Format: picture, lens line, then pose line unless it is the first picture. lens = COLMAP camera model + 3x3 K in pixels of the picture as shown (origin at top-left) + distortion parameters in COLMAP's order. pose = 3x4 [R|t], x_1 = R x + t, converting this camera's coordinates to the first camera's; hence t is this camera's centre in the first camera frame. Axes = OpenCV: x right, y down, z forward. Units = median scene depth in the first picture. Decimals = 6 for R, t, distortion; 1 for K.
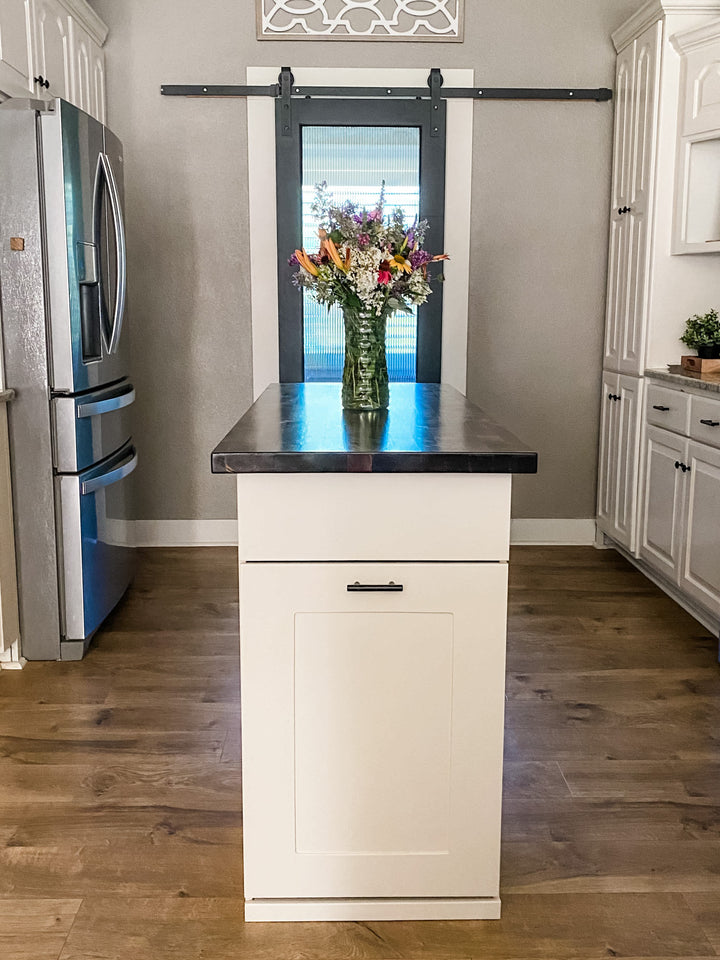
lens RADIAL K [[982.9, 0, 360.0], [0, 982.9, 480.0], [0, 0, 1]] dist [-0.009654, -0.014922]
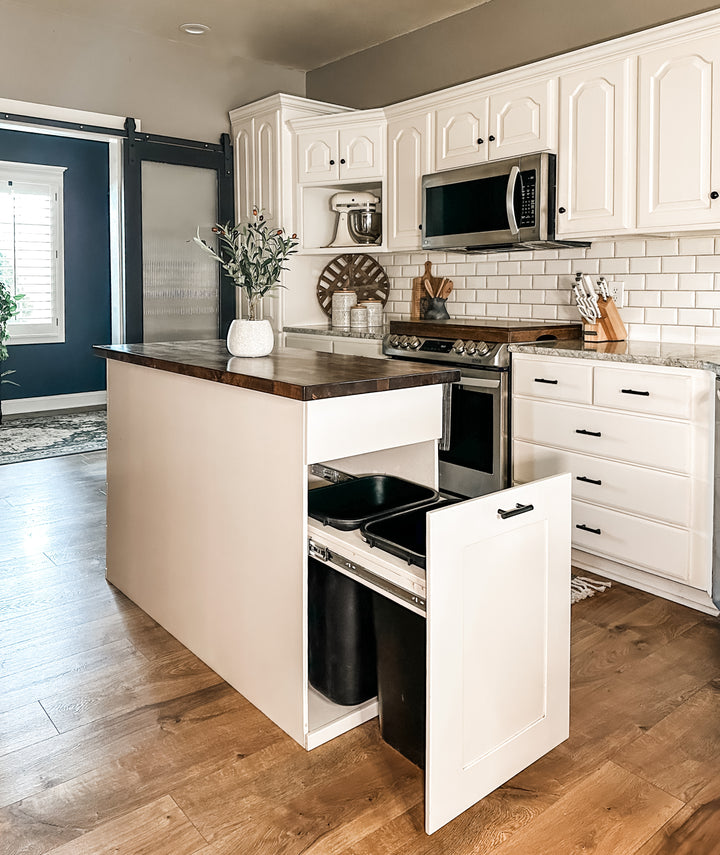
lens RADIAL K [[699.0, 0, 377.0], [0, 699.0, 317.0], [0, 0, 1]] dist [0.022910, -0.012452]
pose [[0.779426, -0.025764, 0.625964, -0.282173], [0.110624, 0.989114, -0.097033, -0.007631], [-0.616650, 0.144877, 0.773792, 0.063480]]
